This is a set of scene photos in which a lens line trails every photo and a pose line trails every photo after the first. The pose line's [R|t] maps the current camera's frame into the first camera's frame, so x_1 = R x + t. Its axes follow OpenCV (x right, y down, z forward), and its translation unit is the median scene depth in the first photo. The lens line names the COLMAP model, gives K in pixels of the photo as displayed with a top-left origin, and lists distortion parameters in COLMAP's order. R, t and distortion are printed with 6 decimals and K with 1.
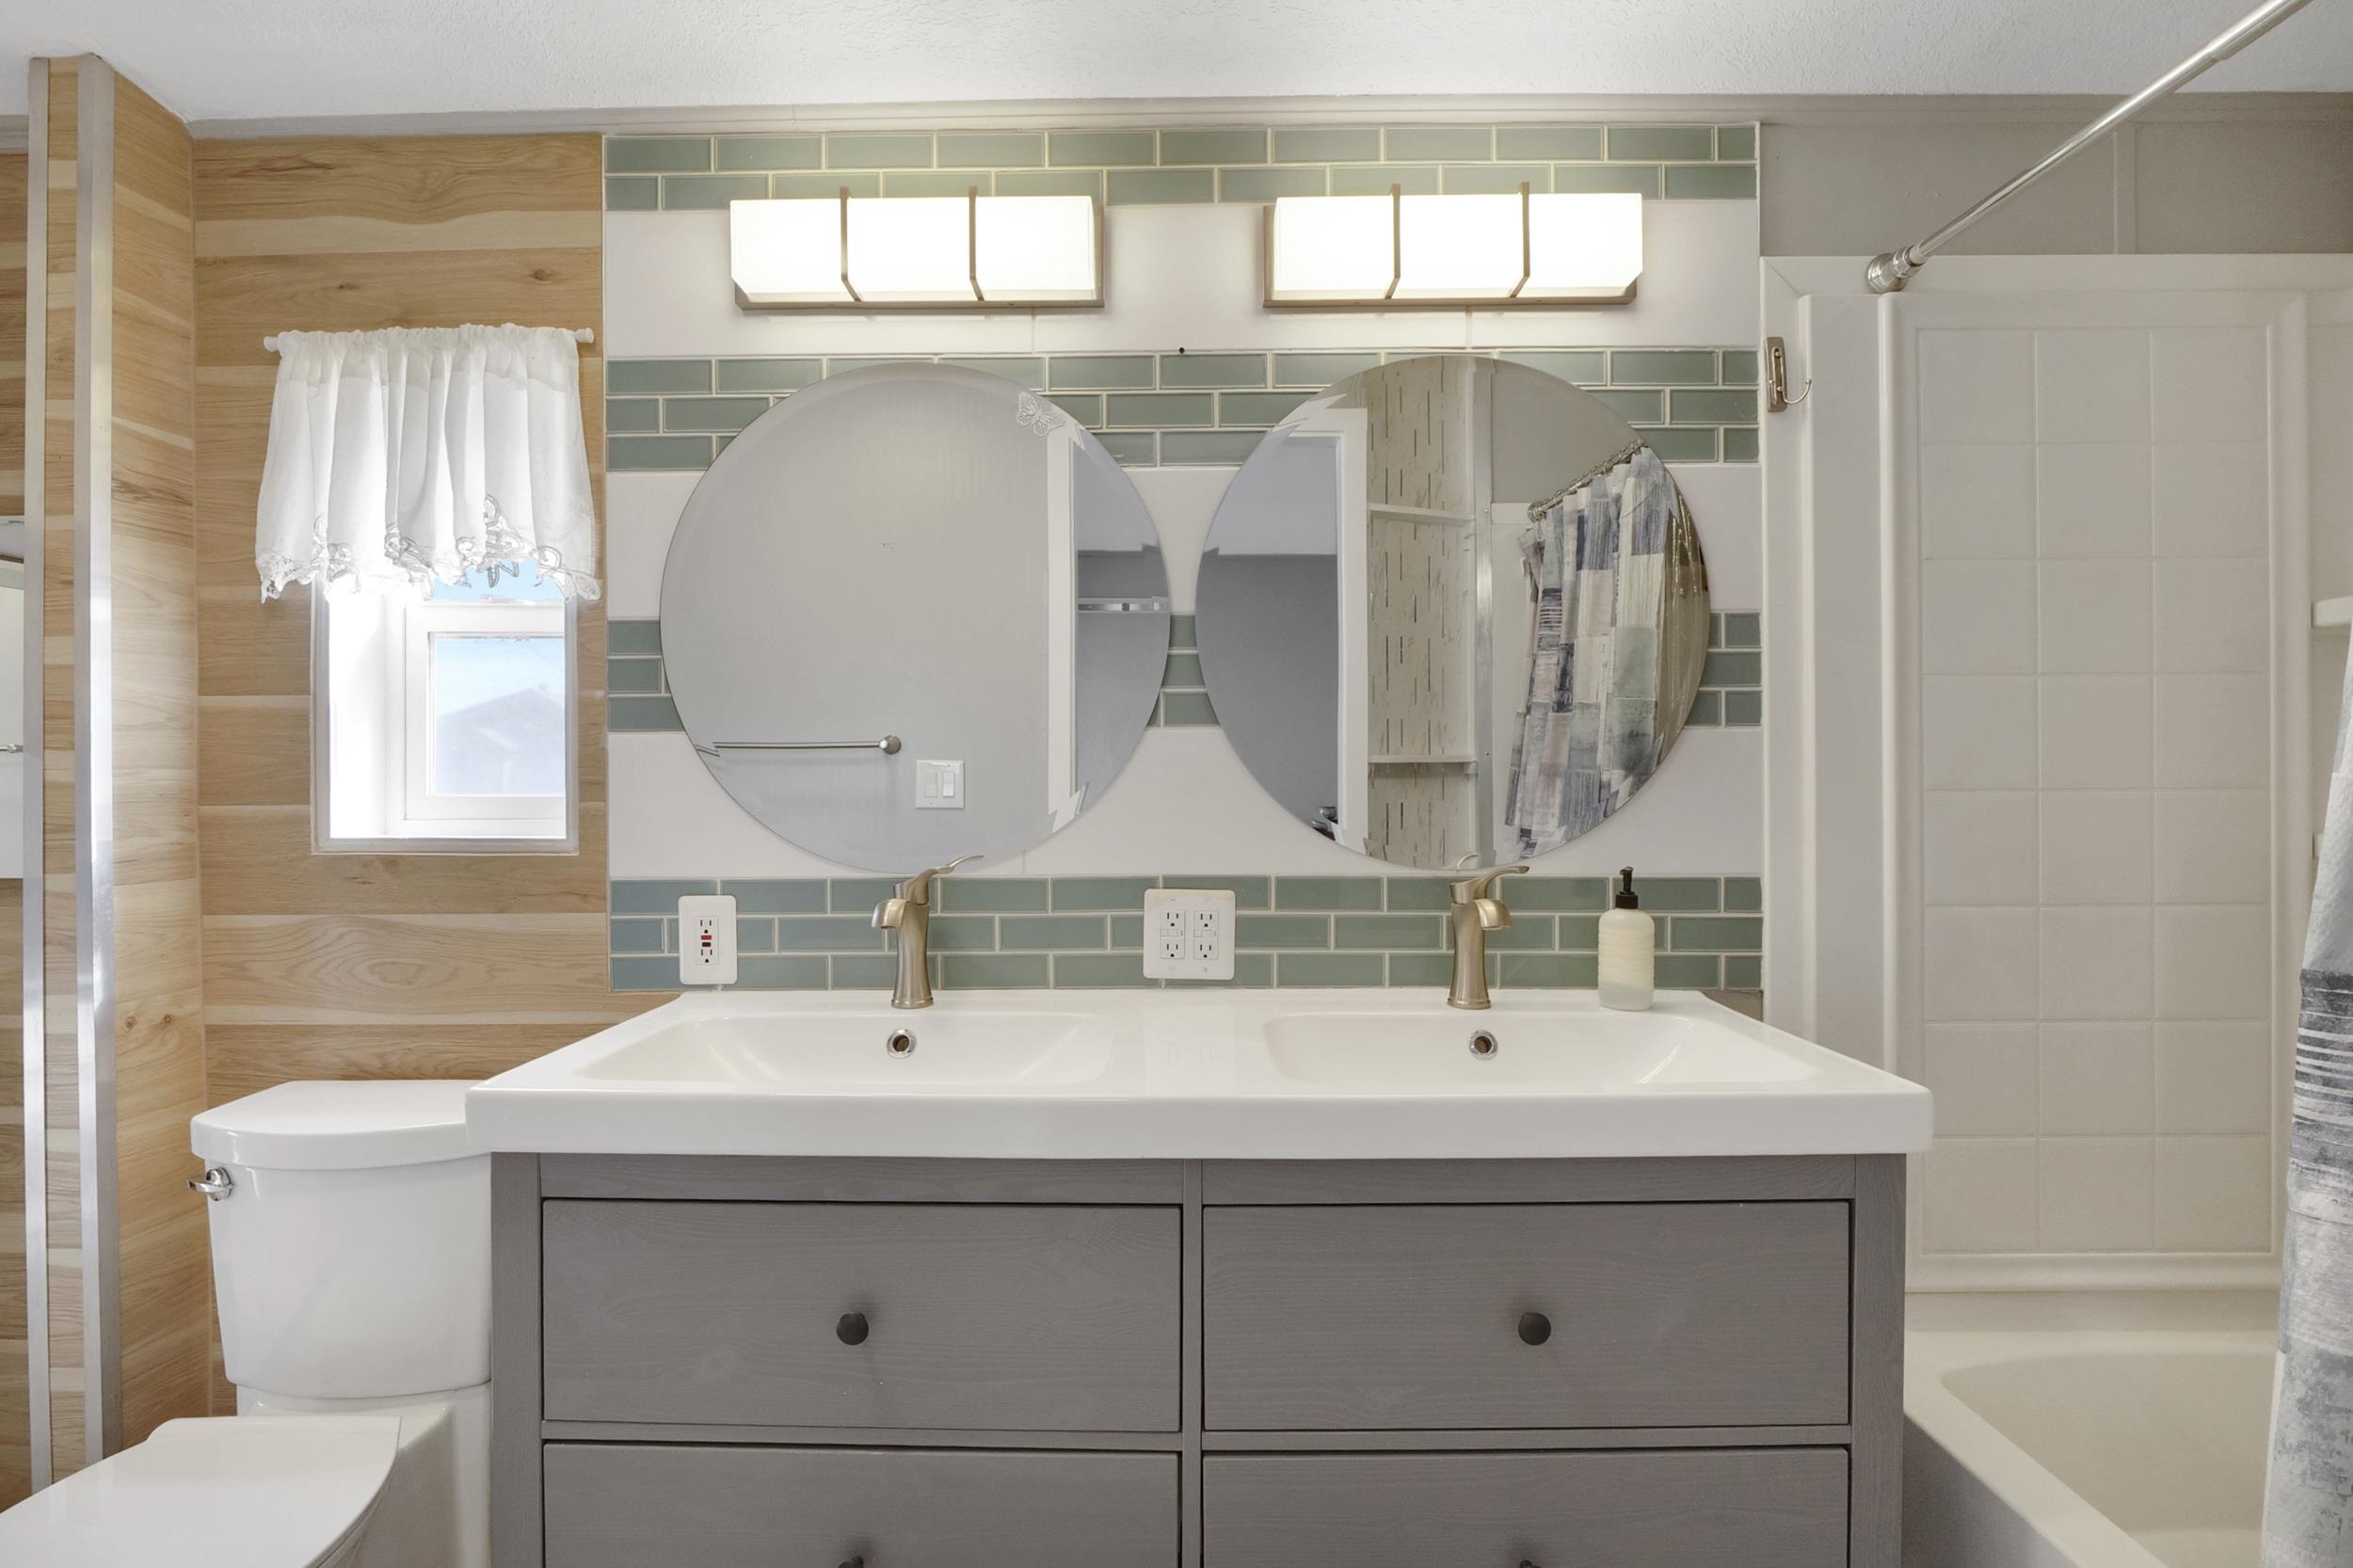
lens RADIAL K [[1099.5, 0, 1176.5], [0, 1099.5, 784.0], [0, 0, 1]] dist [-0.015176, -0.000382]
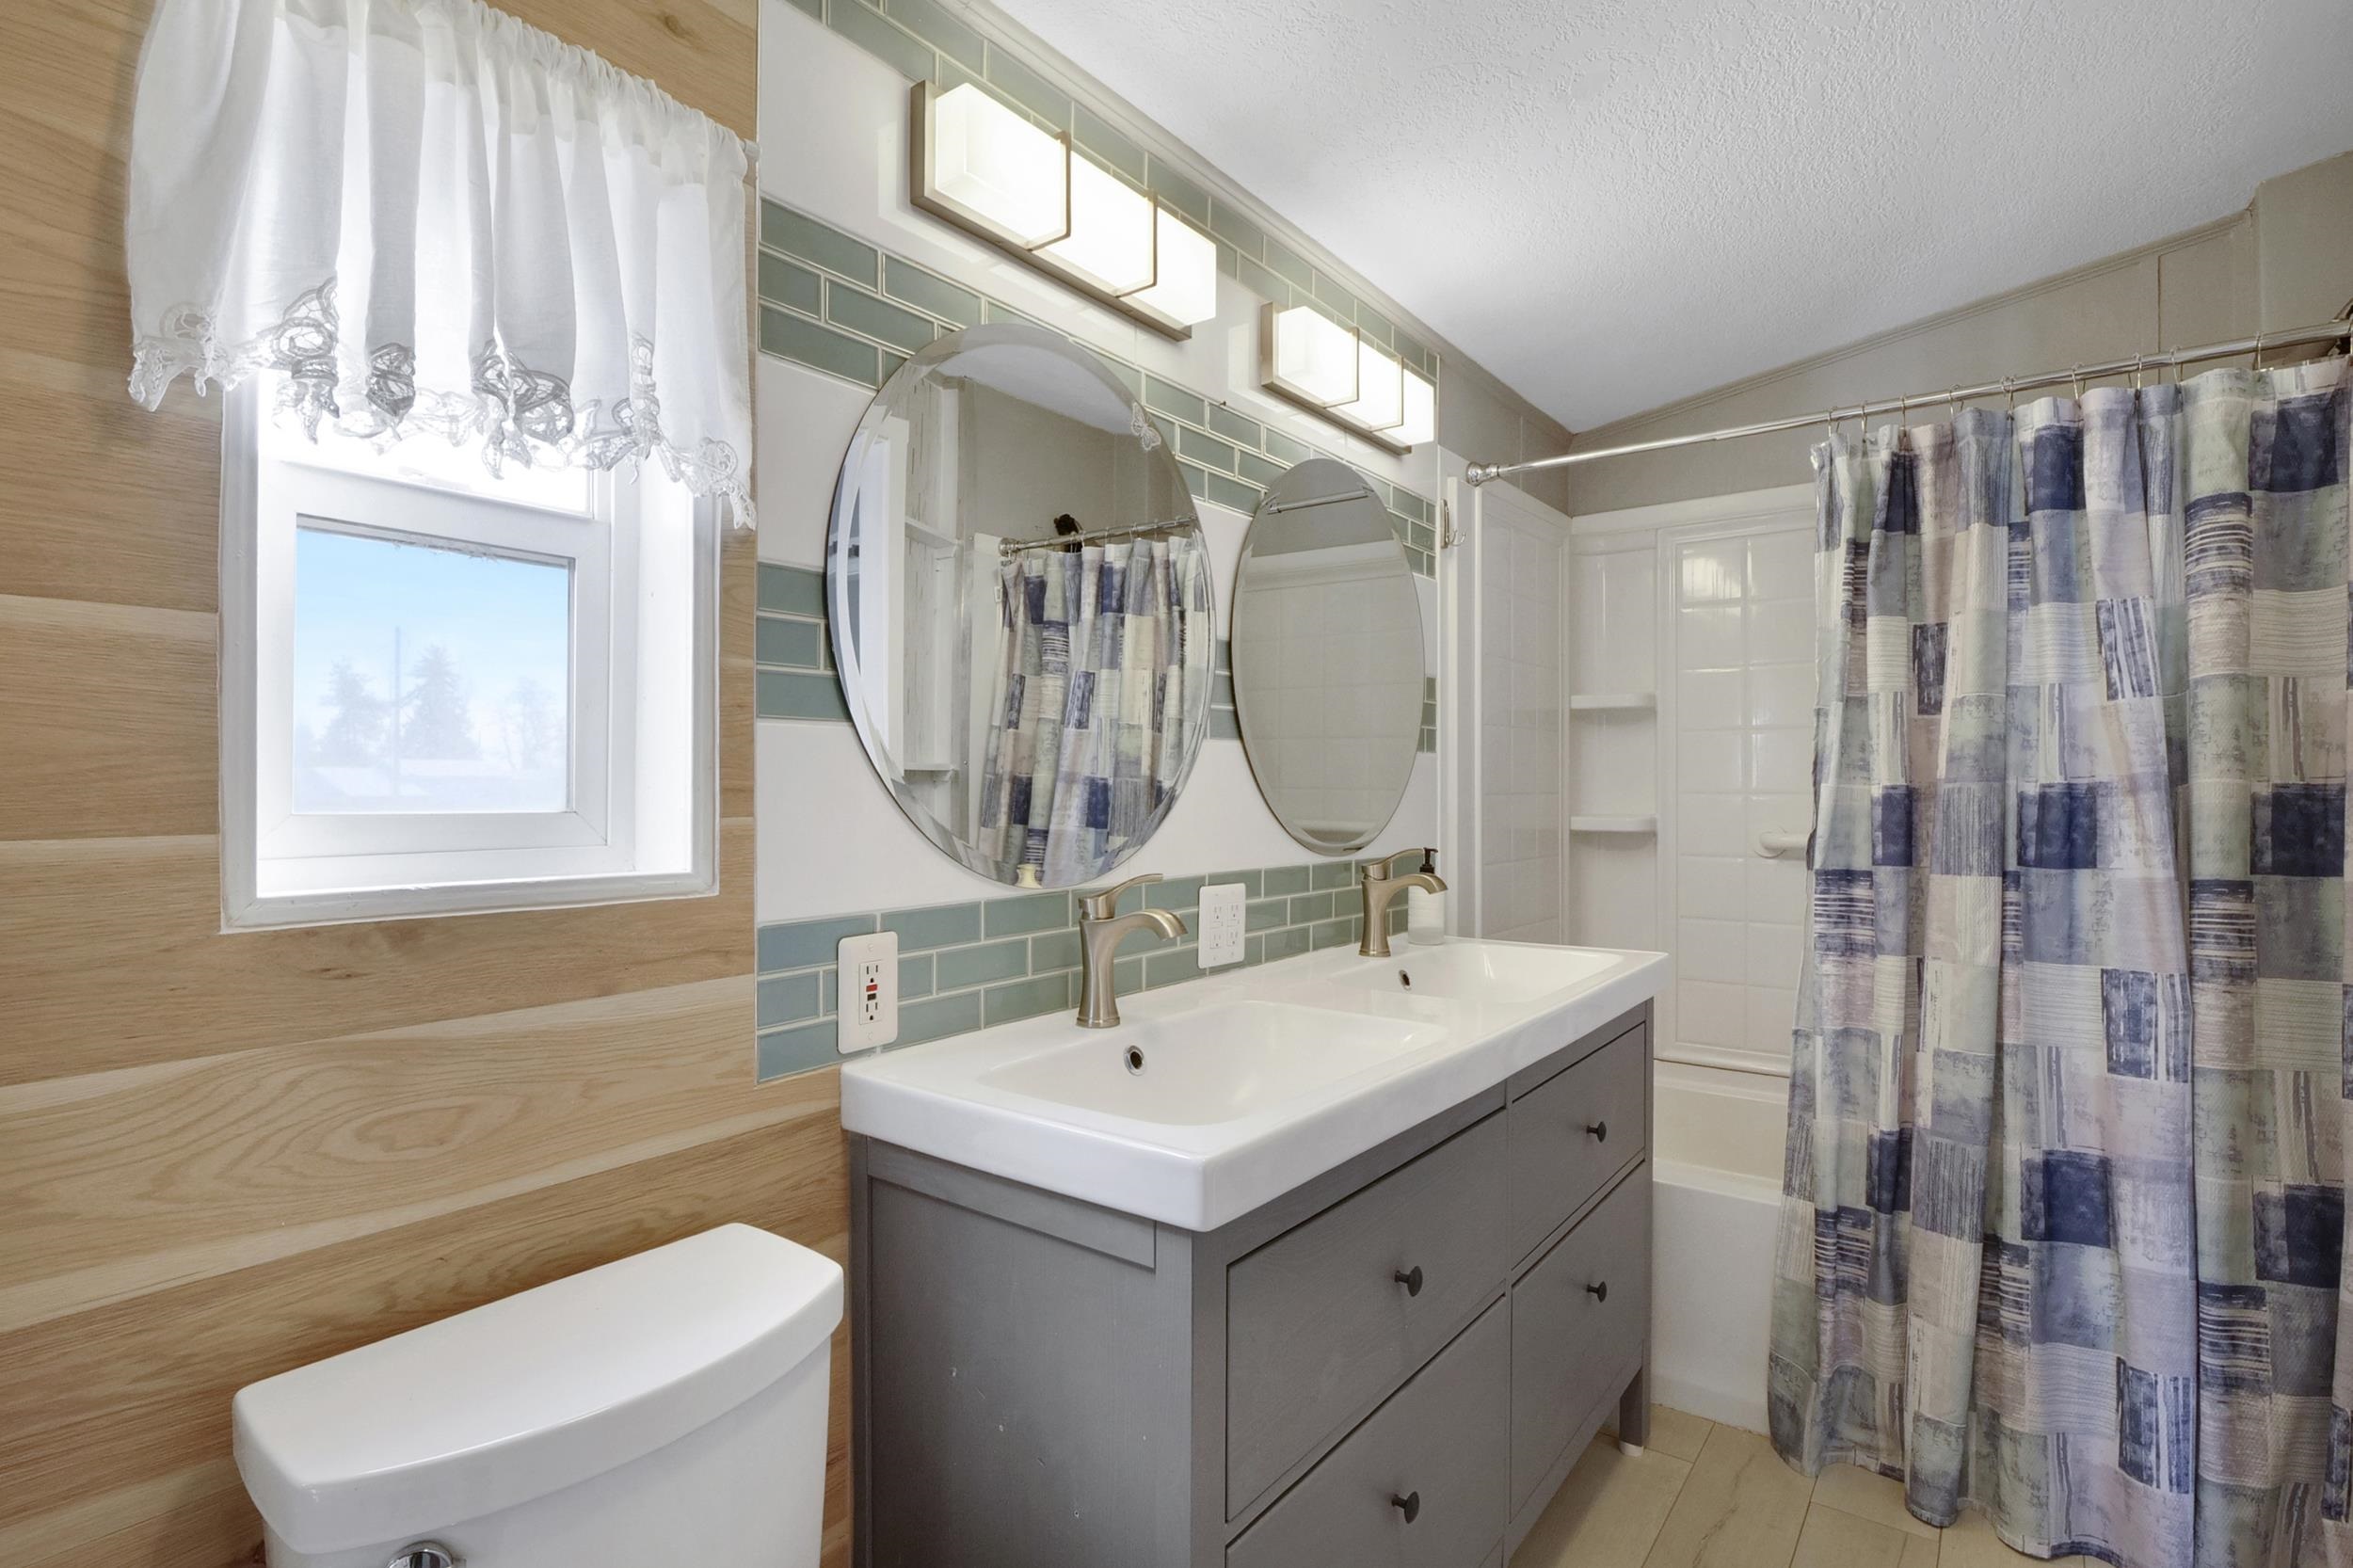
lens RADIAL K [[1128.2, 0, 1168.2], [0, 1128.2, 793.4], [0, 0, 1]] dist [-0.016689, -0.000096]
pose [[0.605130, -0.002420, 0.796123, -0.938000], [0.000858, 0.999997, 0.002388, -0.000209], [-0.796126, -0.000762, 0.605130, 0.346882]]
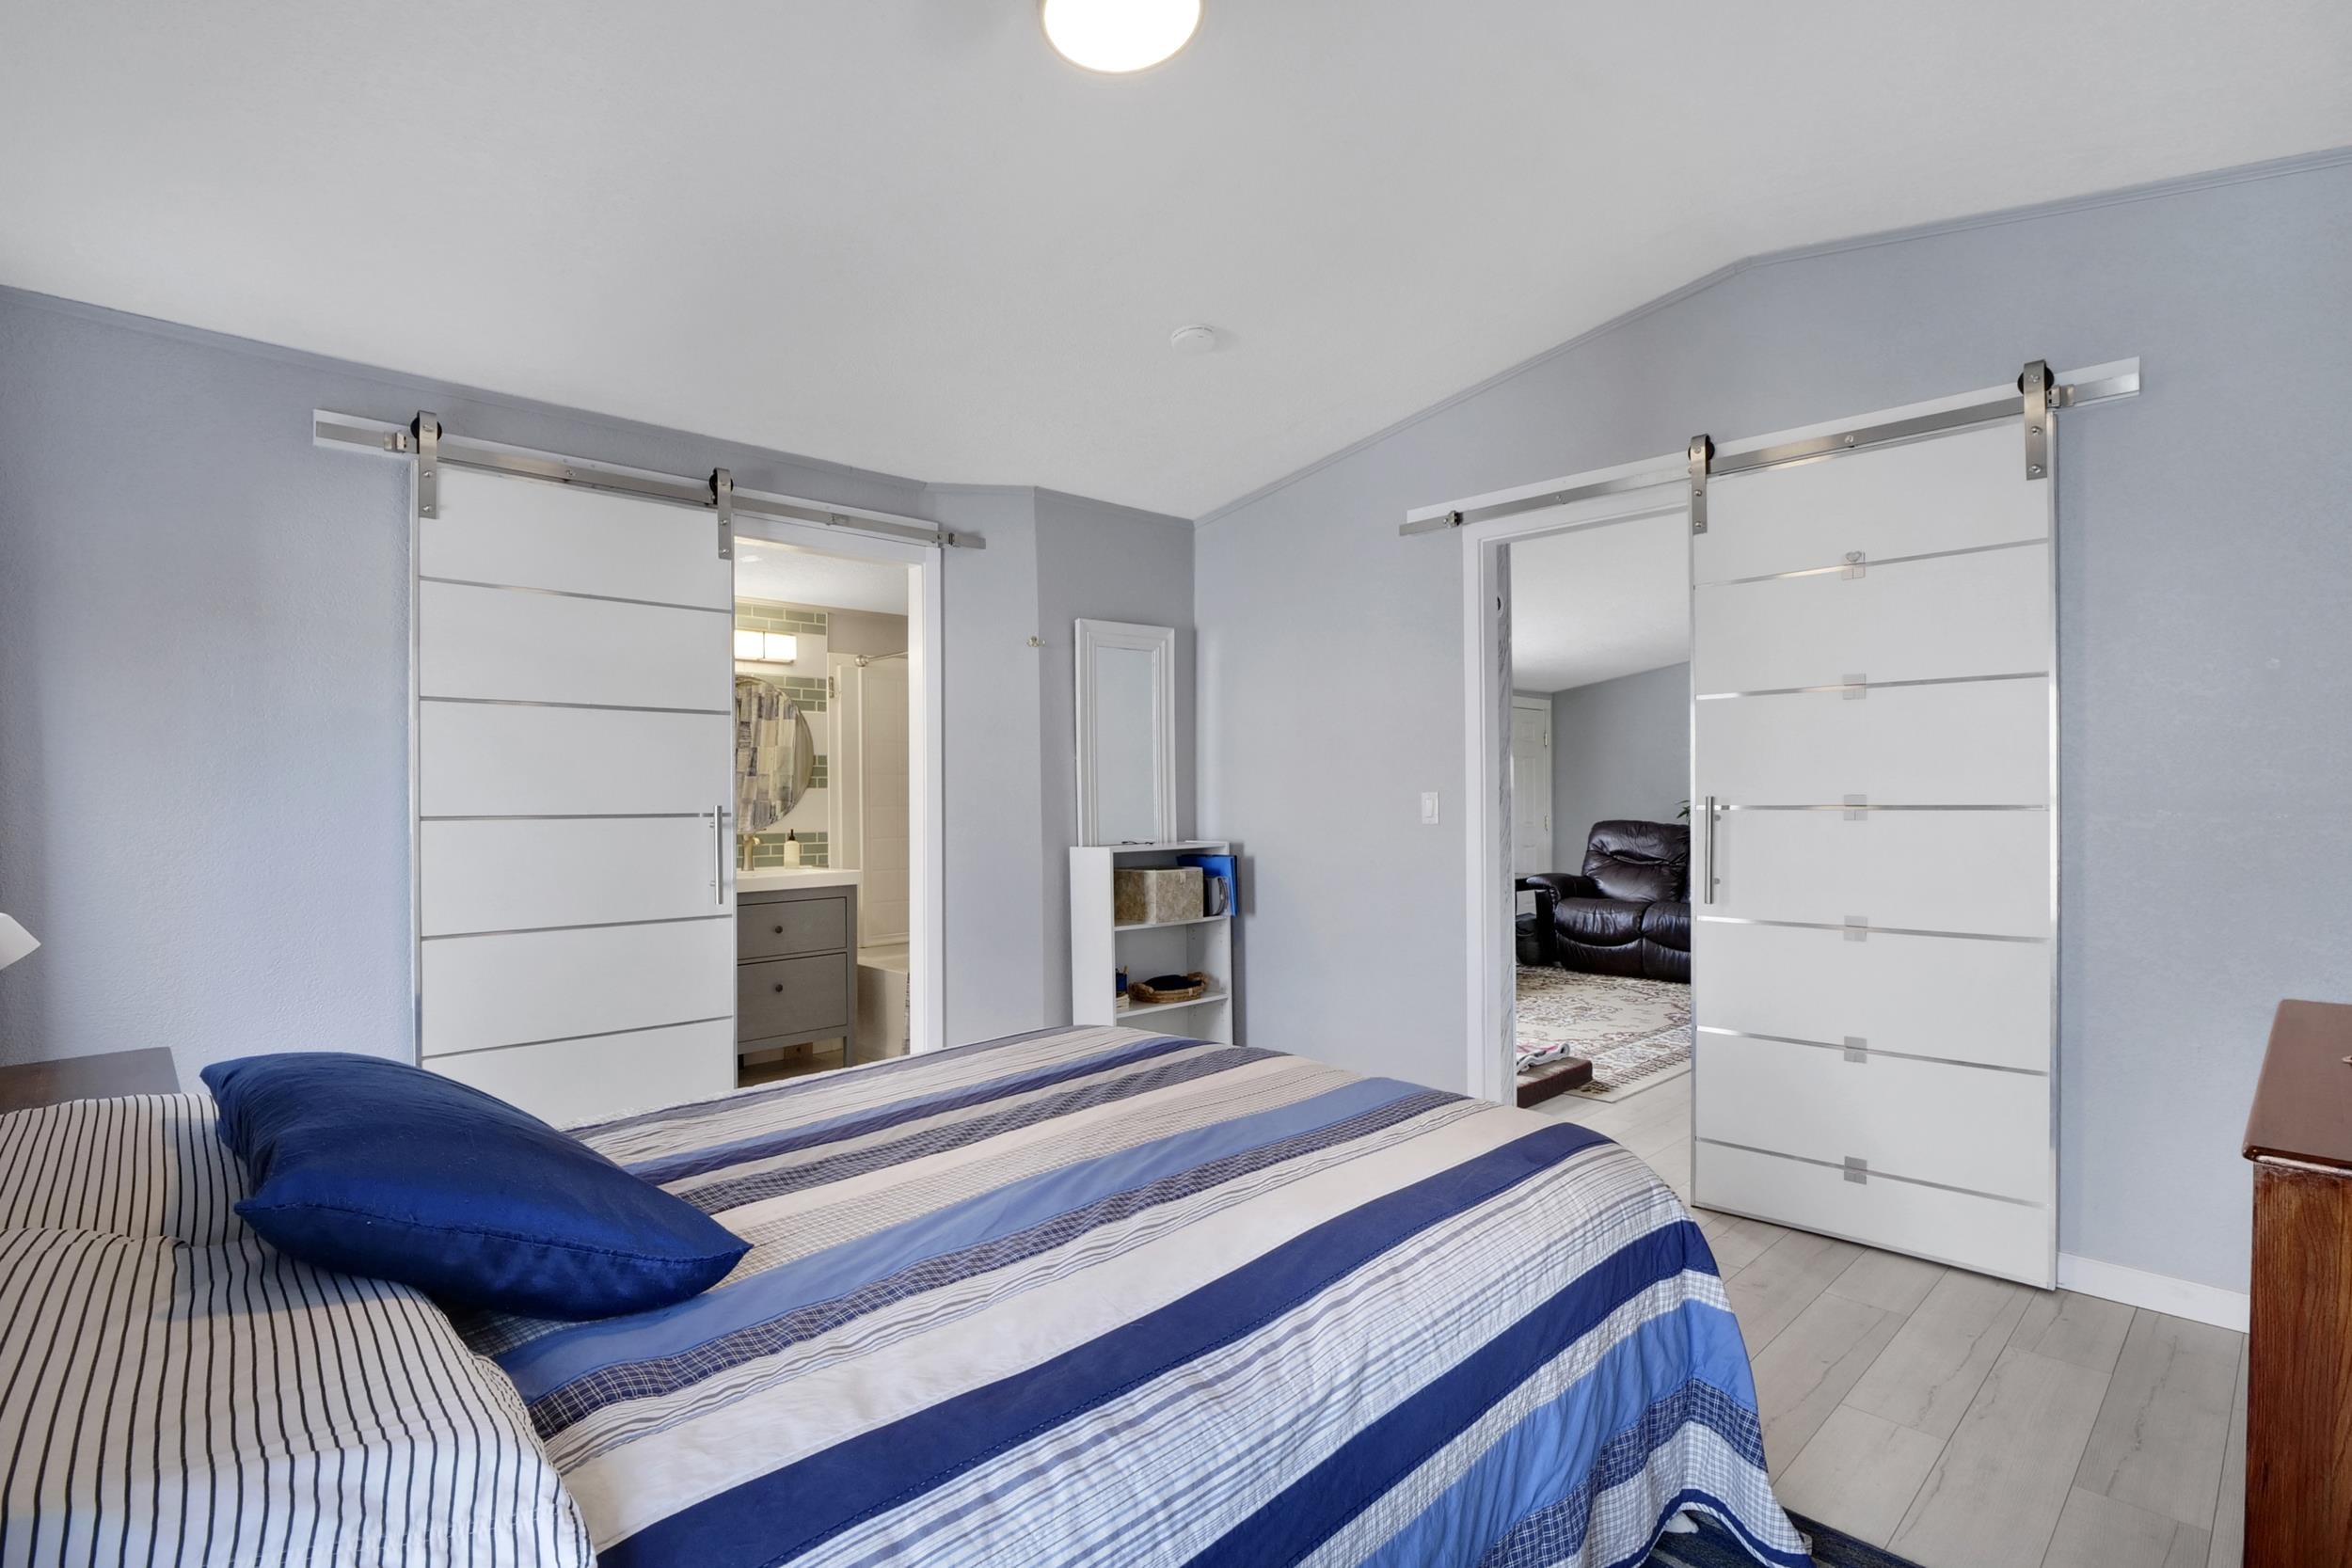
lens RADIAL K [[1127.6, 0, 1167.7], [0, 1127.6, 793.4], [0, 0, 1]] dist [-0.016689, -0.000096]
pose [[0.715924, 0.002548, 0.698173, -1.158636], [0.006658, 0.999923, -0.010477, 0.004512], [-0.698146, 0.012149, 0.715852, -2.255746]]
